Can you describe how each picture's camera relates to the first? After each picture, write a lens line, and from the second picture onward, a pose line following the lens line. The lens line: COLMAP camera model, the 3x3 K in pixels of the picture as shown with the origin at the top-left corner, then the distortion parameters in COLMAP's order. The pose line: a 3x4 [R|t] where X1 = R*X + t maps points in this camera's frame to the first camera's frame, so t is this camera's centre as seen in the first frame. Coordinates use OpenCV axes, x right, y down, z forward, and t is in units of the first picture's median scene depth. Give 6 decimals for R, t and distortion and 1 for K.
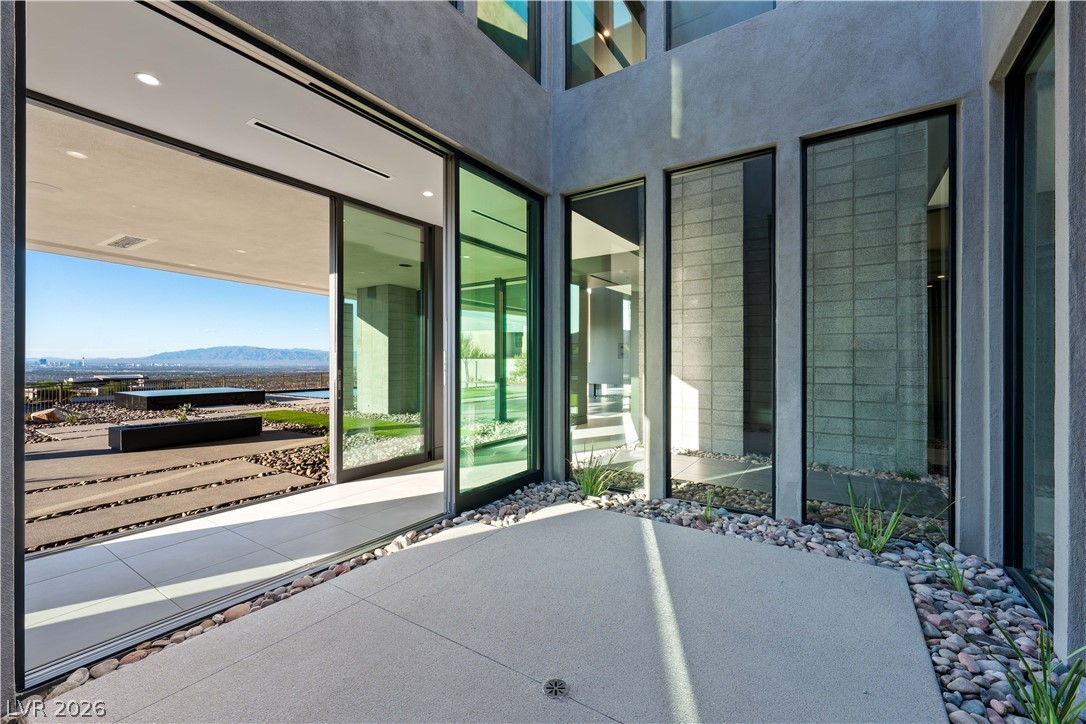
lens RADIAL K [[445.4, 0, 543.0], [0, 445.4, 362.0], [0, 0, 1]] dist [-0.001527, -0.000135]
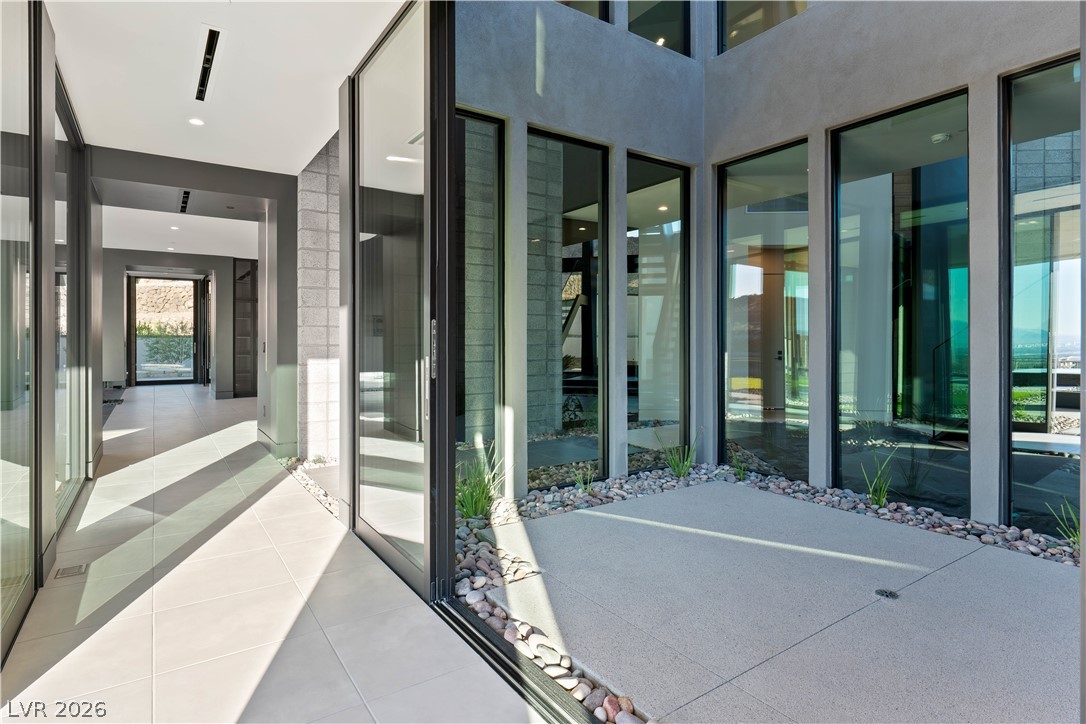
lens RADIAL K [[570.5, 0, 544.7], [0, 570.5, 342.4], [0, 0, 1]] dist [-0.000681, -0.000011]
pose [[0.368676, -0.001978, 0.929556, -0.853109], [0.001092, 0.999998, 0.001695, 0.004591], [-0.929557, 0.000390, 0.368677, 0.606304]]
